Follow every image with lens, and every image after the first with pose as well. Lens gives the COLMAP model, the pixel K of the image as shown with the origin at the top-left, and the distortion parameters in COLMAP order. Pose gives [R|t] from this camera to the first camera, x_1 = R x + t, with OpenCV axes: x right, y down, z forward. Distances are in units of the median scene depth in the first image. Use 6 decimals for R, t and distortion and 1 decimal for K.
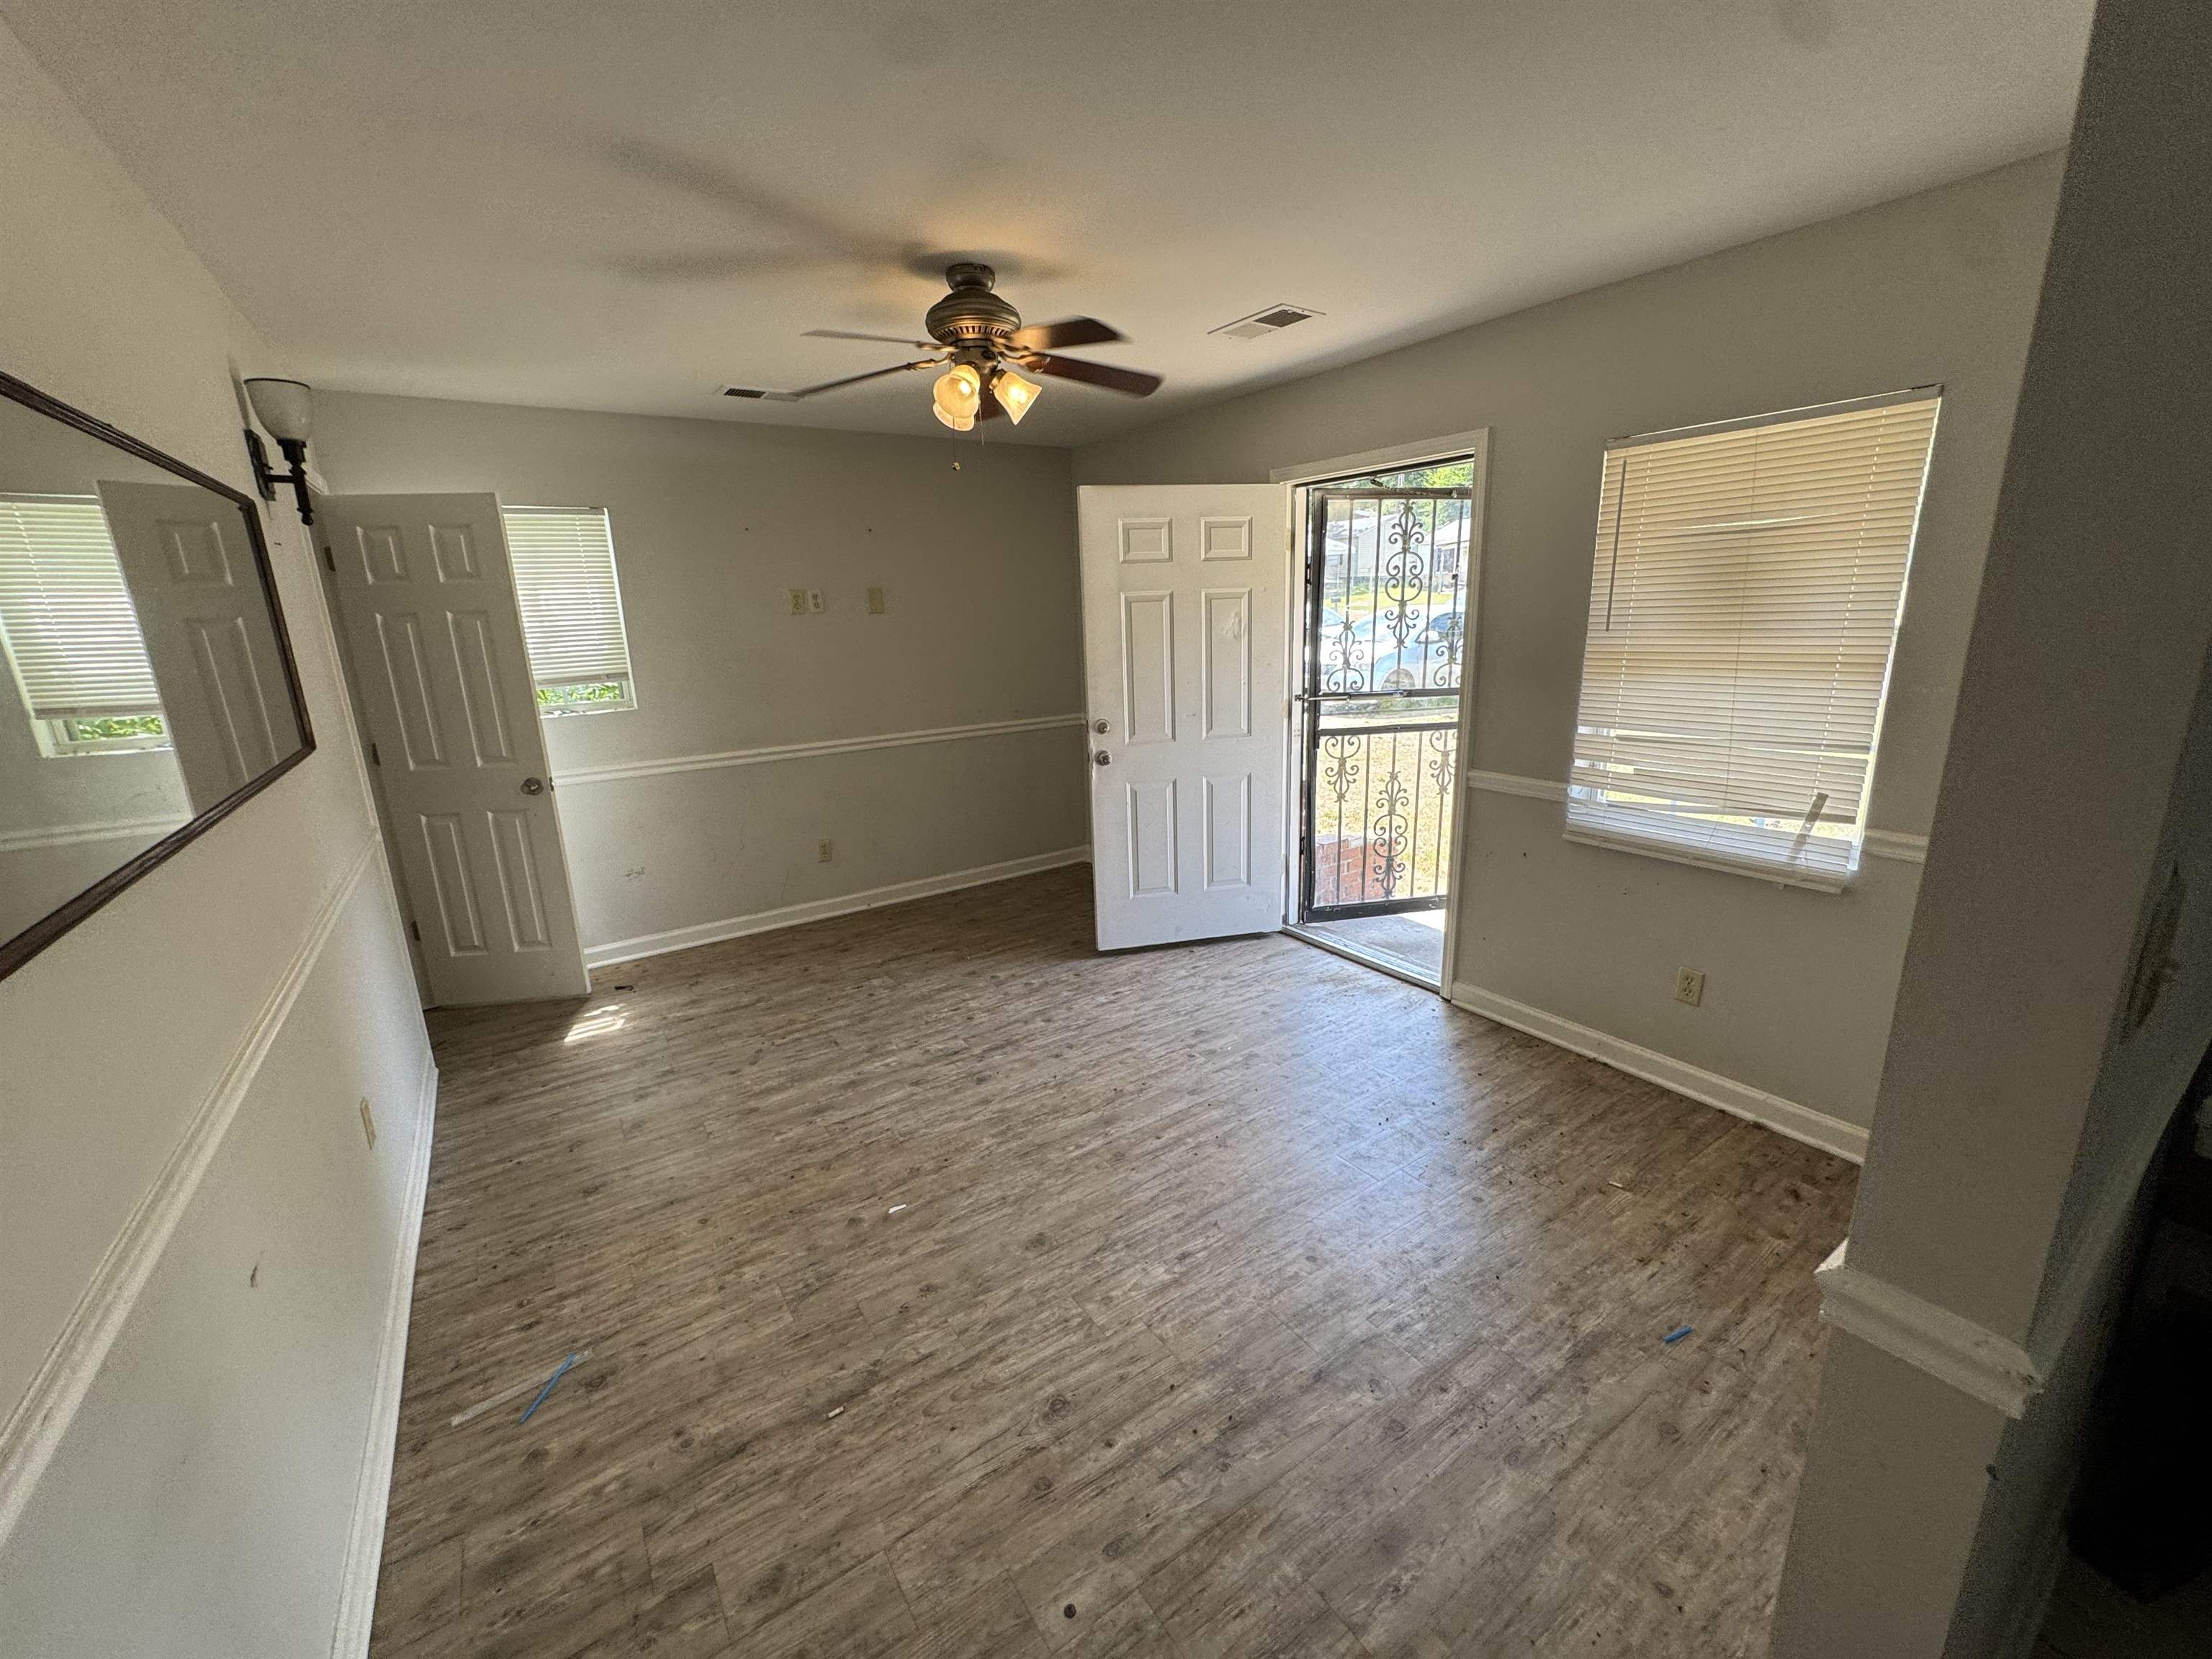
lens RADIAL K [[886.5, 0, 1105.6], [0, 886.5, 826.8], [0, 0, 1]] dist [-0.004573, -0.000862]
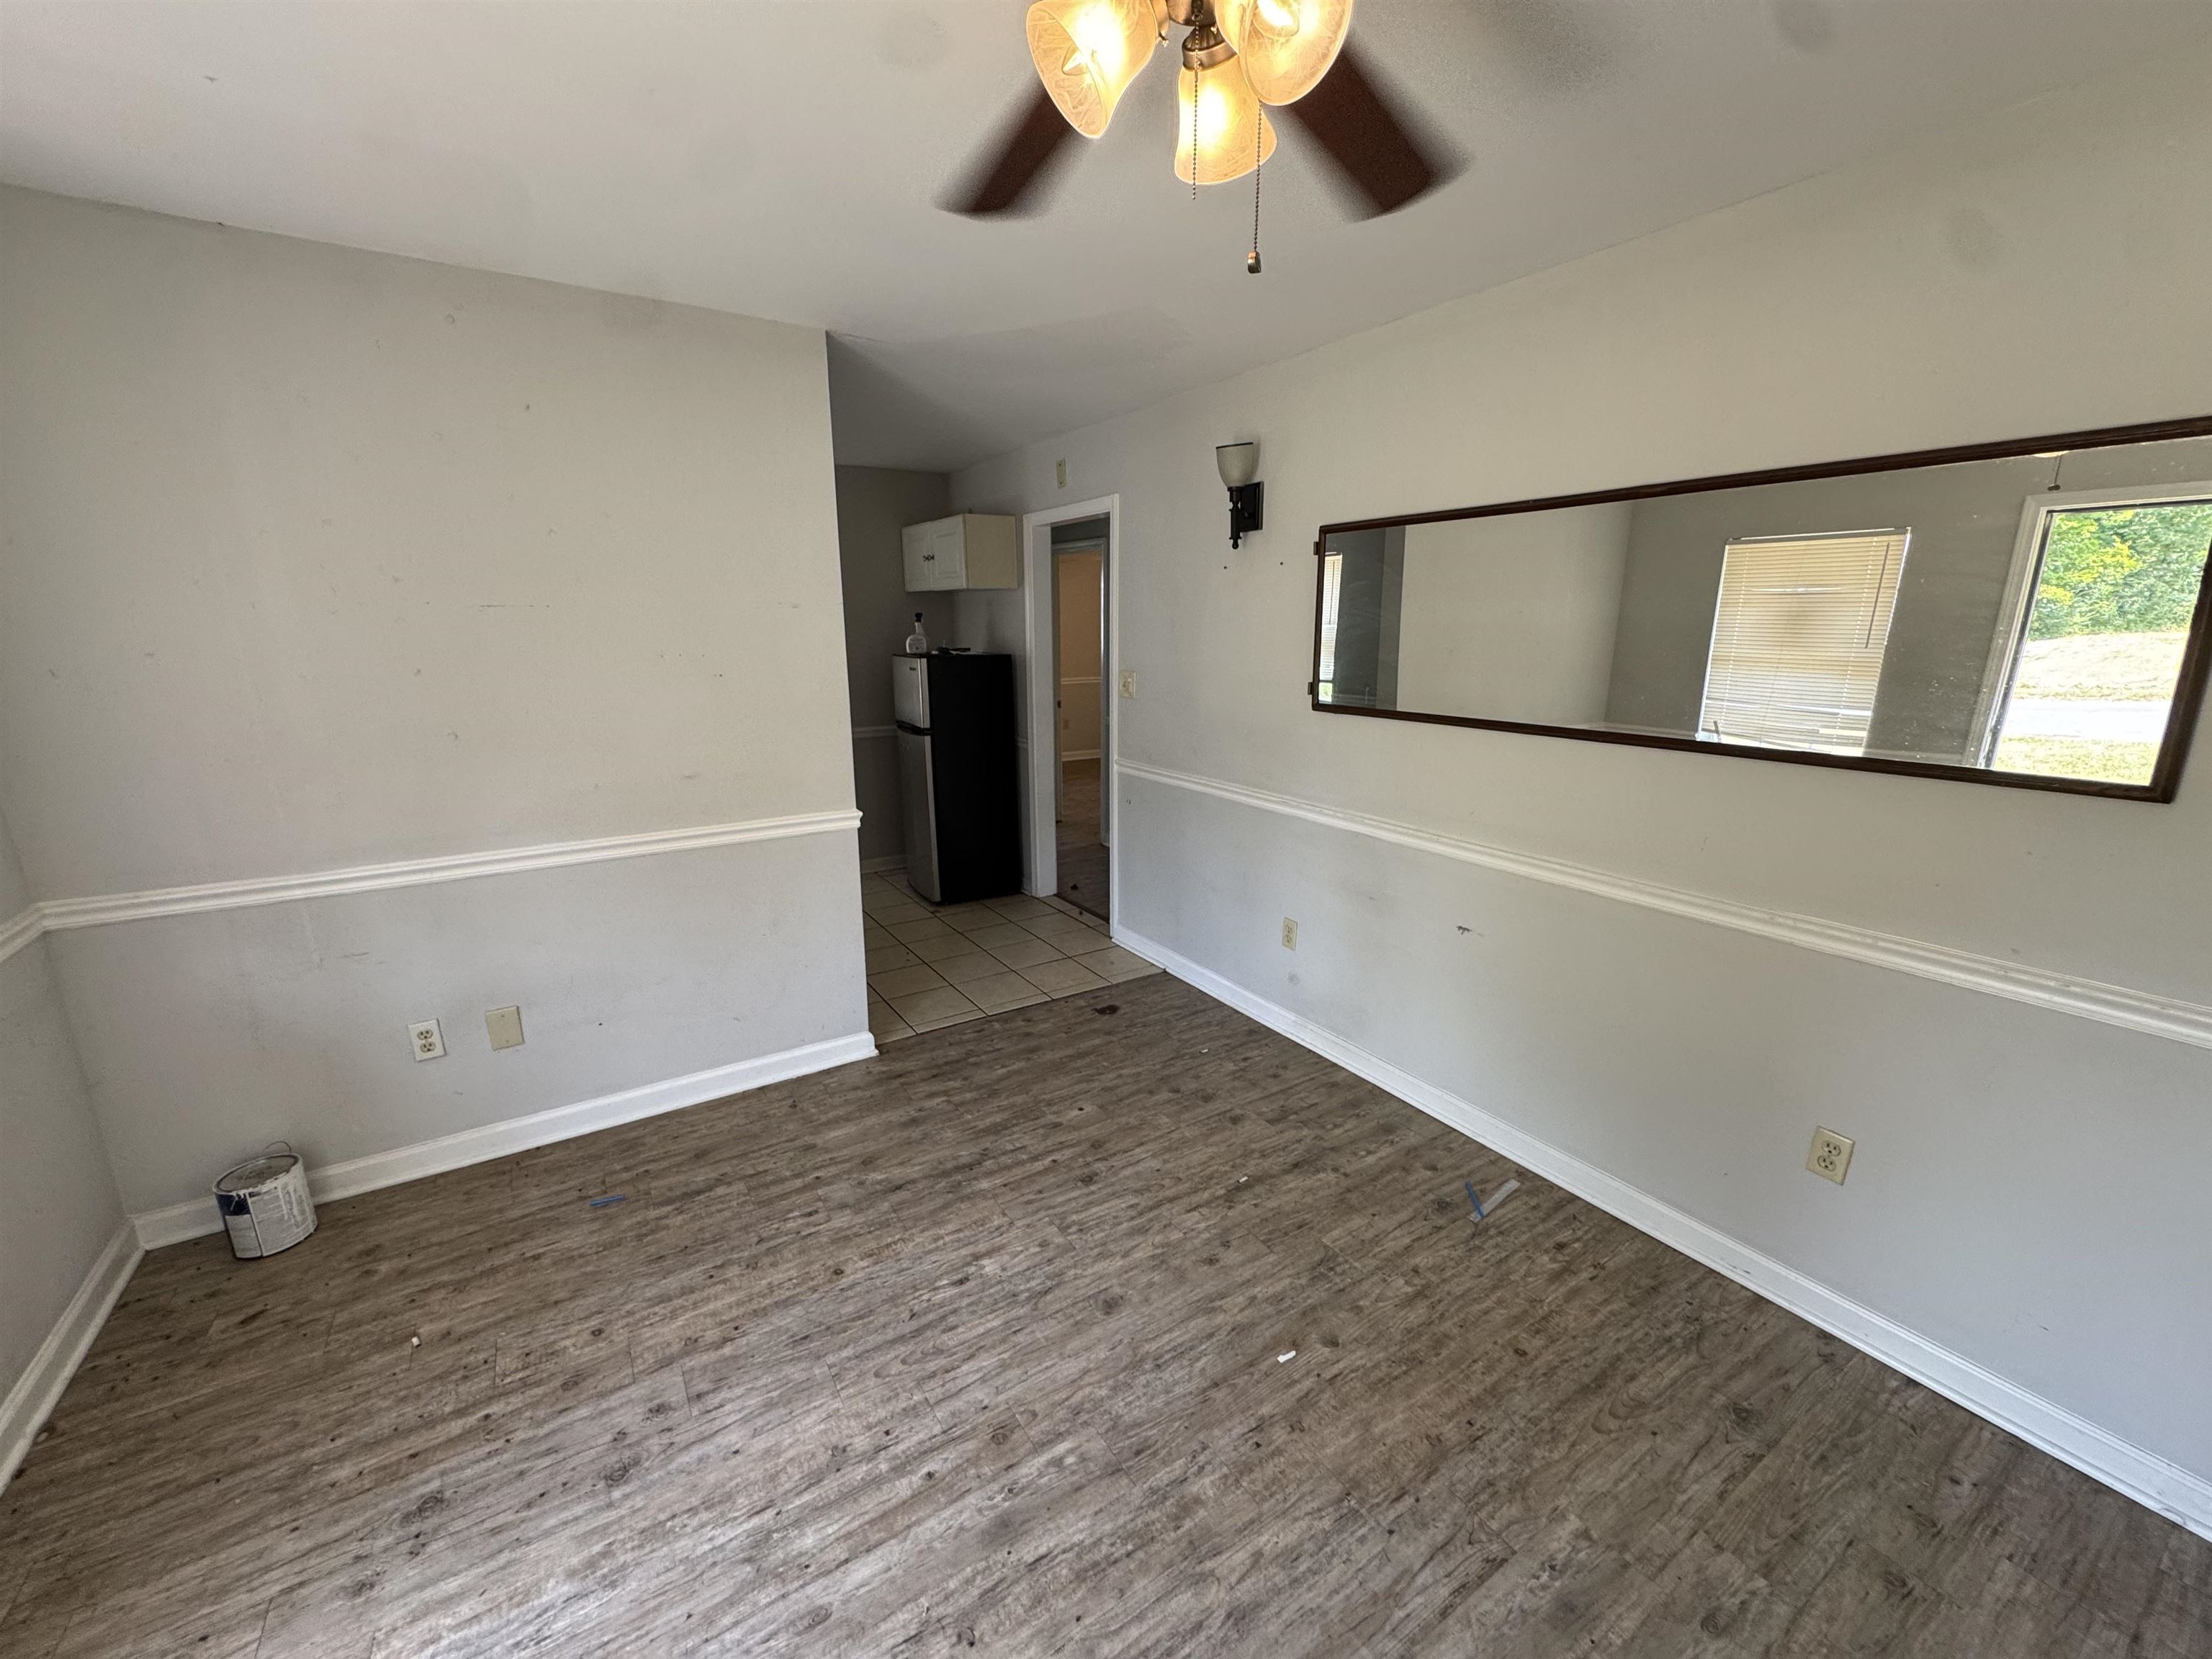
lens RADIAL K [[886.5, 0, 1100.2], [0, 886.5, 832.7], [0, 0, 1]] dist [-0.004573, -0.000862]
pose [[-0.998907, 0.025262, 0.039316, -0.076876], [0.040596, 0.885805, 0.462279, -0.266602], [-0.023148, 0.463370, -0.885863, 1.067624]]
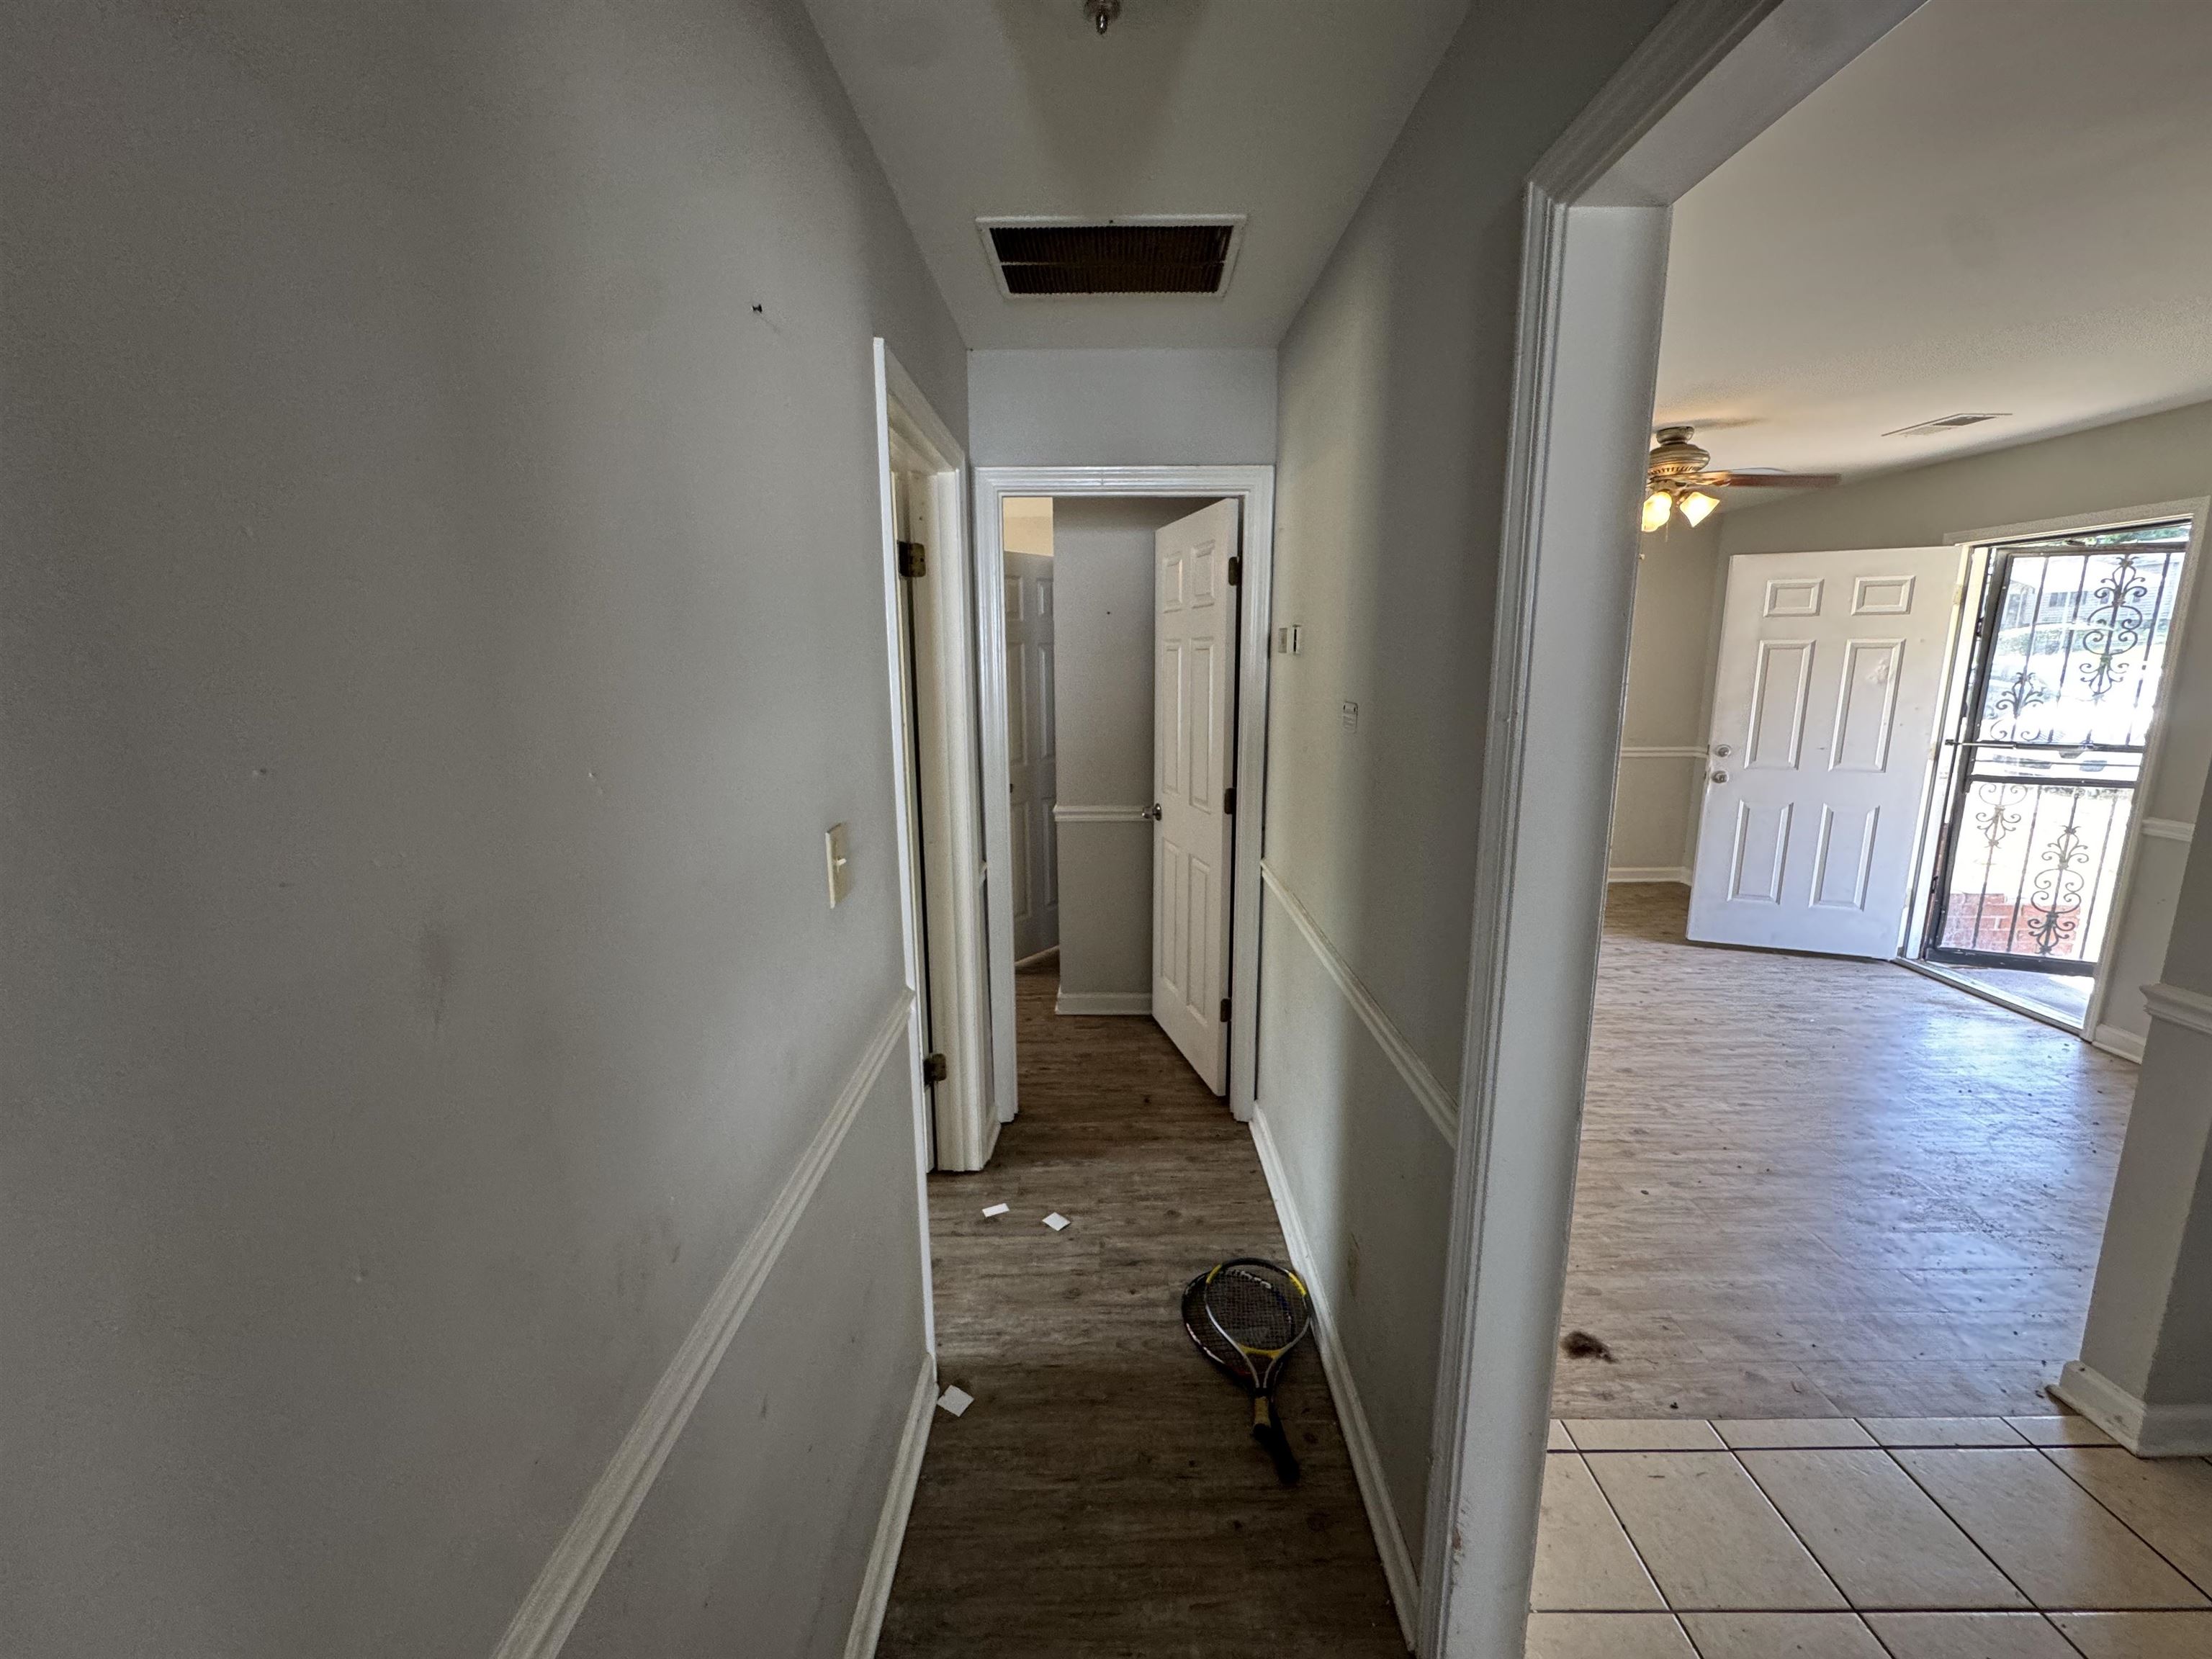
lens RADIAL K [[886.5, 0, 1098.5], [0, 886.5, 824.2], [0, 0, 1]] dist [-0.004573, -0.000862]
pose [[0.820847, 0.133836, -0.555245, -0.023283], [-0.157257, 0.987542, 0.005556, 0.126947], [0.549072, 0.082756, 0.831668, -0.515412]]
